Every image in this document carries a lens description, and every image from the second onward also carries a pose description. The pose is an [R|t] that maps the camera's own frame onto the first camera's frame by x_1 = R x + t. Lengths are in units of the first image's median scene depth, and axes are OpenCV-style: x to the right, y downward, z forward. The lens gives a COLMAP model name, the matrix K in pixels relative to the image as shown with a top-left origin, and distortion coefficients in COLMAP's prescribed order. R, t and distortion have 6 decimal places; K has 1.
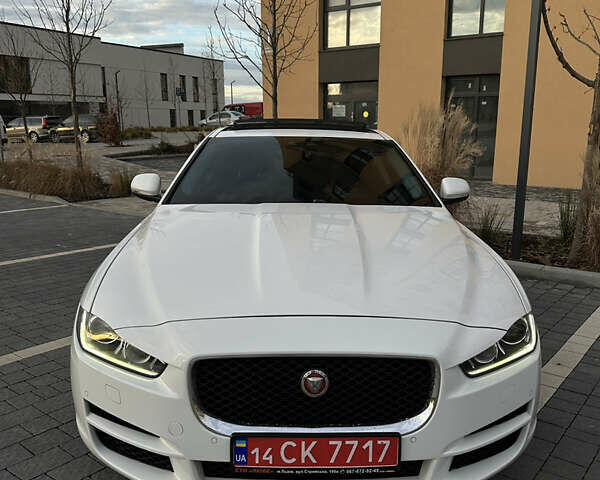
lens RADIAL K [[580.5, 0, 303.1], [0, 580.5, 241.7], [0, 0, 1]] dist [0.166897, -0.314390]
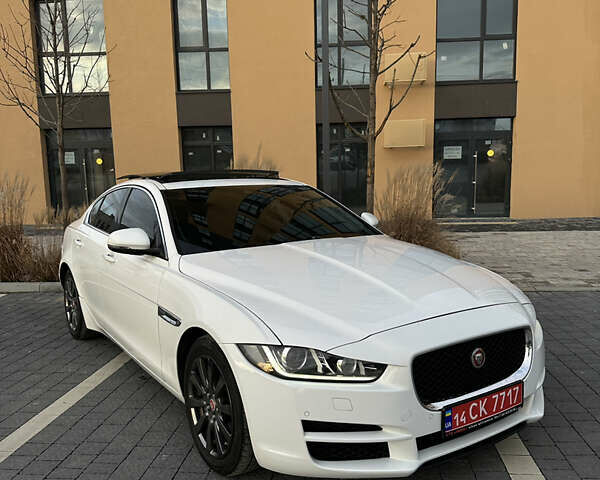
lens RADIAL K [[580.5, 0, 303.1], [0, 580.5, 241.7], [0, 0, 1]] dist [0.166897, -0.314390]
pose [[0.831042, -0.094384, 0.548143, -0.503895], [0.134100, 0.990426, -0.032769, -0.018851], [-0.539802, 0.100739, 0.835742, 0.013543]]
